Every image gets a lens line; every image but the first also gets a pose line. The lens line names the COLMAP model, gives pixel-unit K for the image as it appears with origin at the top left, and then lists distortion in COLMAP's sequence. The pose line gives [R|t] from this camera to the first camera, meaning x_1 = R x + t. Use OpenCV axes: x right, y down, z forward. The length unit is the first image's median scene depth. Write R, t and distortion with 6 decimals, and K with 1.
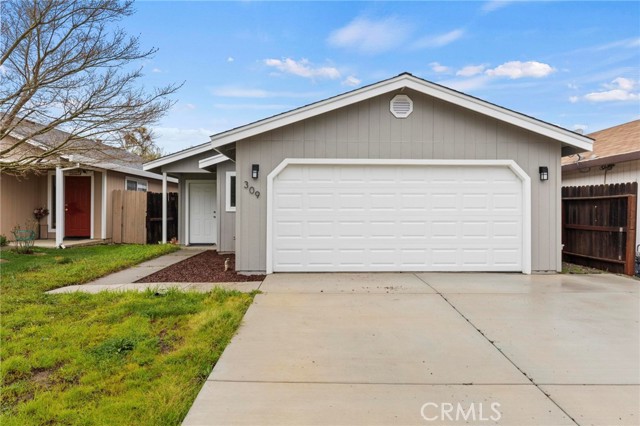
lens RADIAL K [[428.0, 0, 321.1], [0, 428.0, 208.9], [0, 0, 1]] dist [-0.001712, -0.005382]
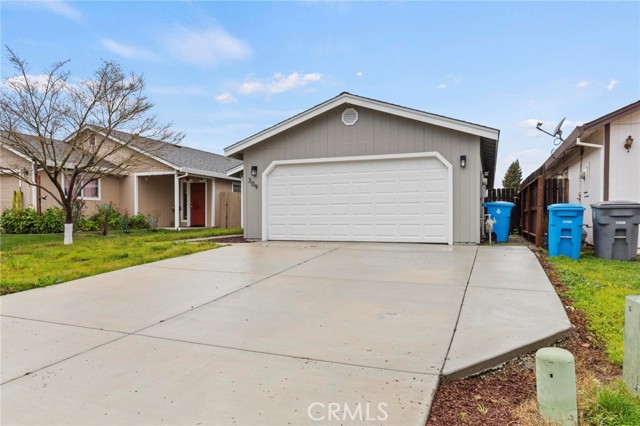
lens RADIAL K [[428.0, 0, 321.5], [0, 428.0, 219.5], [0, 0, 1]] dist [-0.001712, -0.005382]
pose [[0.923136, -0.003656, -0.384455, 0.600610], [0.005421, 0.999979, 0.003506, 0.072473], [0.384434, -0.005321, 0.923137, -0.256882]]
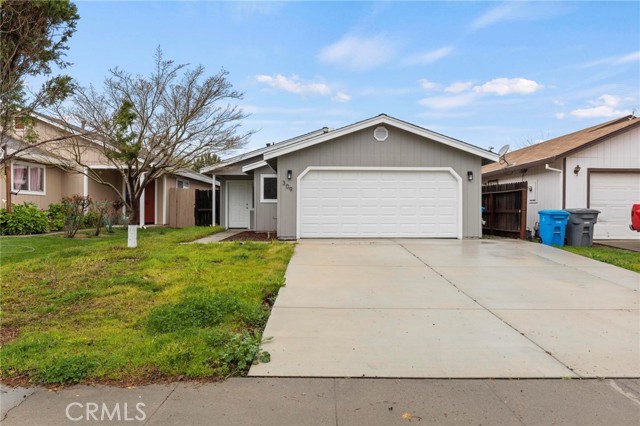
lens RADIAL K [[428.0, 0, 318.5], [0, 428.0, 209.5], [0, 0, 1]] dist [-0.001712, -0.005382]
pose [[1.000000, -0.000139, 0.000931, -0.045661], [0.000141, 0.999999, -0.001464, 0.044118], [-0.000931, 0.001464, 0.999998, -0.580712]]
